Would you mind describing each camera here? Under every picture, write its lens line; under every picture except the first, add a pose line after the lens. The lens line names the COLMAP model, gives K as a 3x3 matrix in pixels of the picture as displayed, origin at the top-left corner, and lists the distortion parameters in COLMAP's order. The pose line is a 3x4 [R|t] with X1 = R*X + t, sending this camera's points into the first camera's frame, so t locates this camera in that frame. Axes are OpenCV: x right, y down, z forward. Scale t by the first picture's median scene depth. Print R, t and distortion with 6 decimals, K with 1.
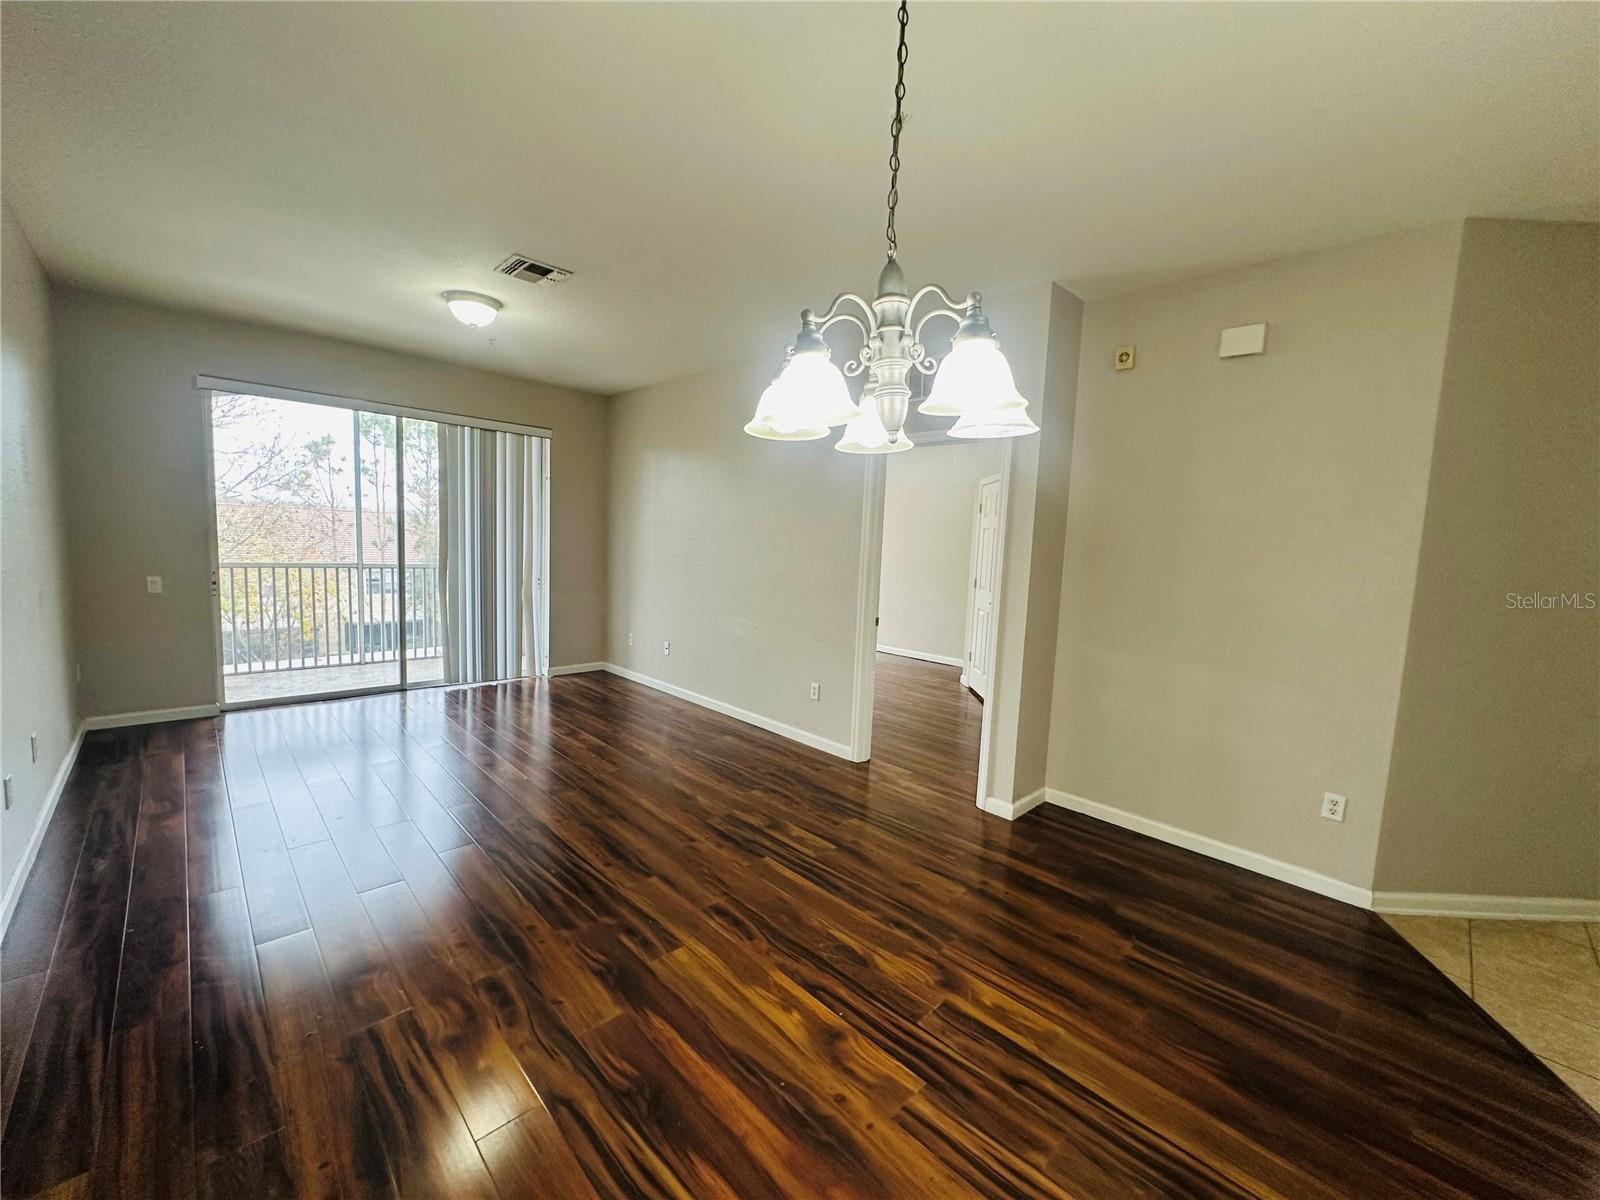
lens RADIAL K [[639.4, 0, 800.0], [0, 639.4, 600.0], [0, 0, 1]] dist [0.000156, -0.000089]
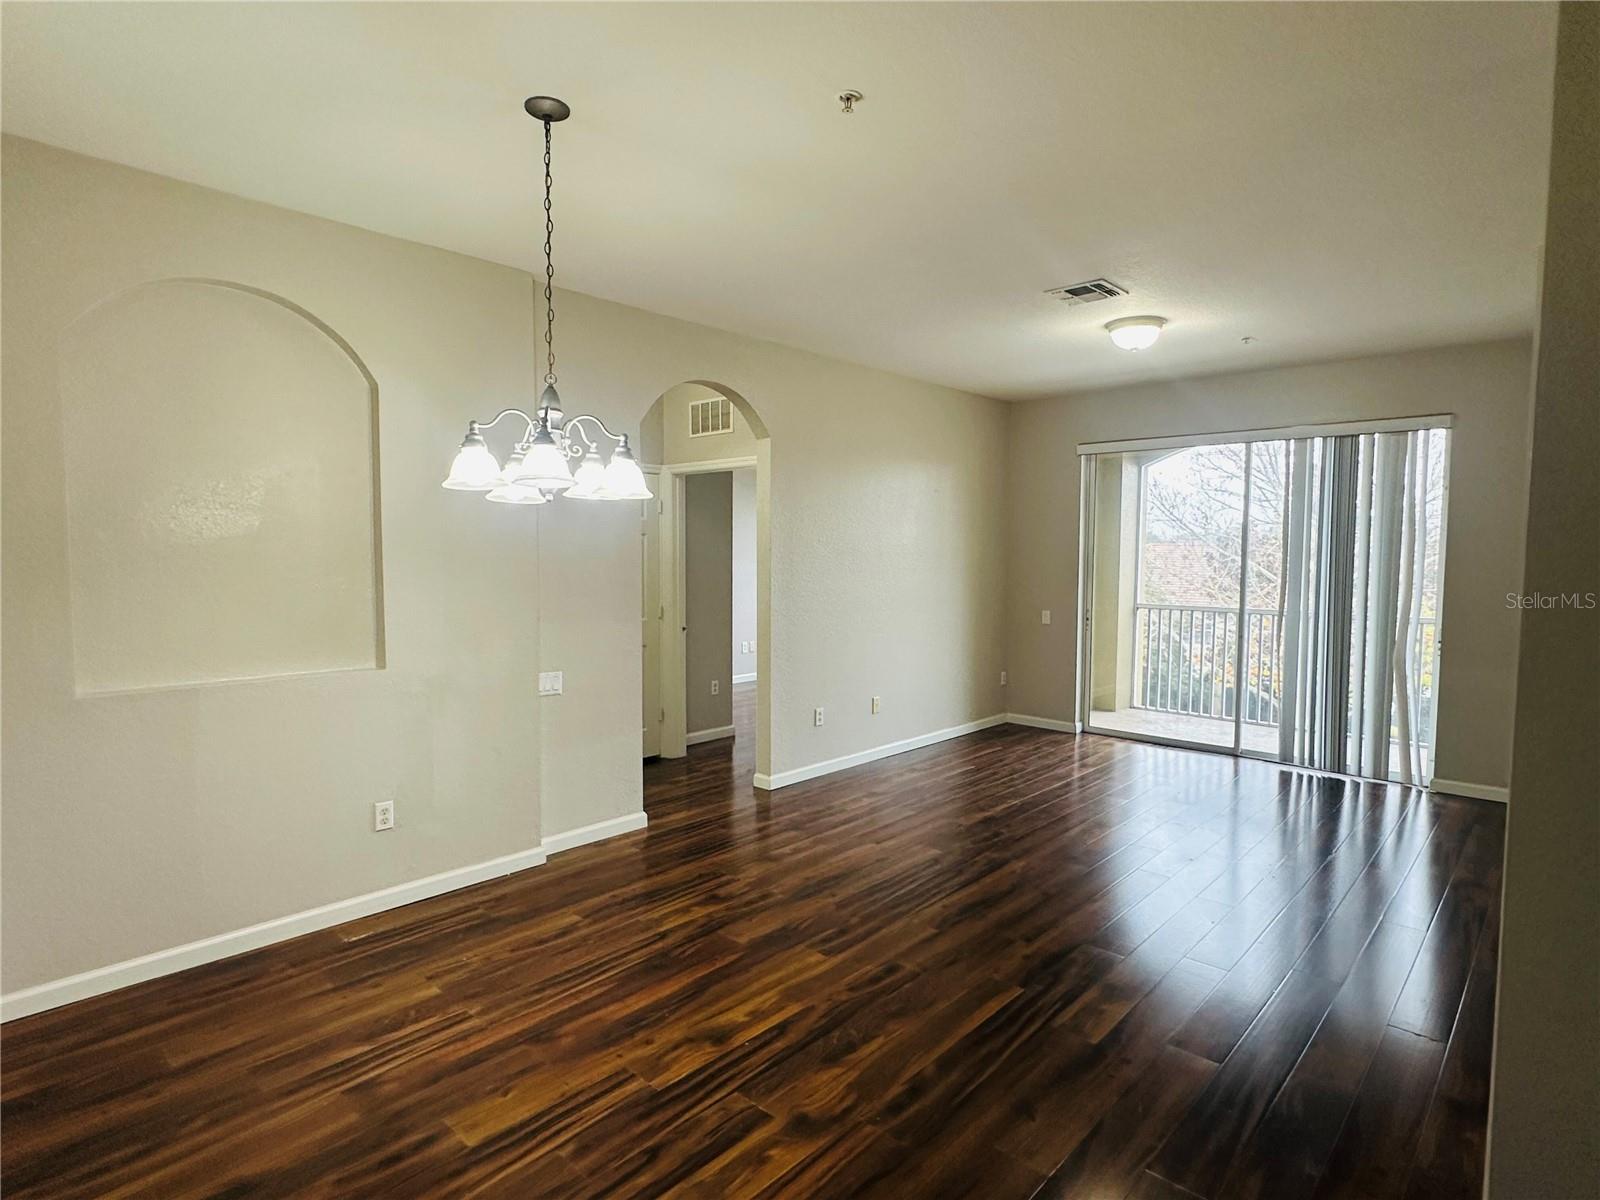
lens RADIAL K [[843.0, 0, 800.0], [0, 843.0, 600.0], [0, 0, 1]] dist [-0.000461, 0.000144]
pose [[0.051400, 0.015987, -0.998550, 1.099322], [-0.100894, 0.994839, 0.010734, -0.047394], [0.993569, 0.100196, 0.052748, 0.761675]]
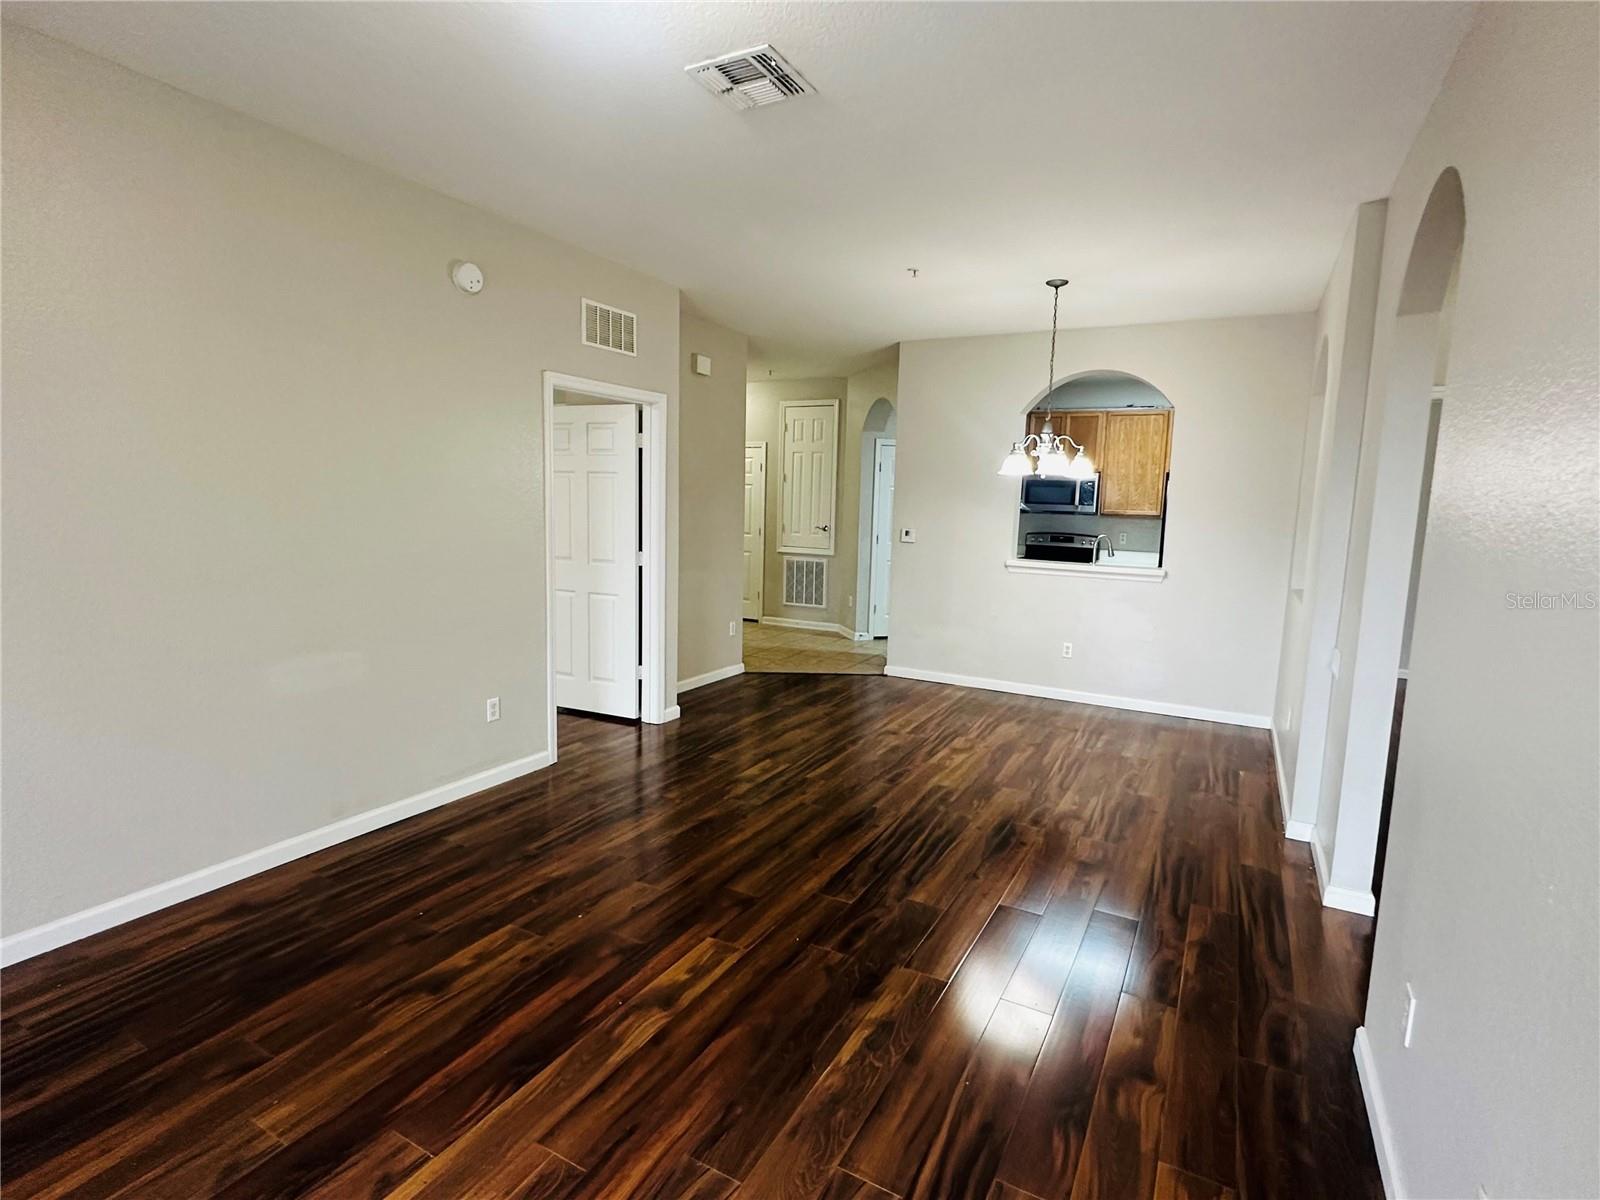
lens RADIAL K [[805.3, 0, 800.0], [0, 805.3, 600.0], [0, 0, 1]] dist [-0.000026, -0.000046]
pose [[-0.295203, -0.174127, 0.939433, -1.660328], [0.052114, 0.978854, 0.197810, -0.254567], [-0.954012, 0.107352, -0.279887, 1.661024]]
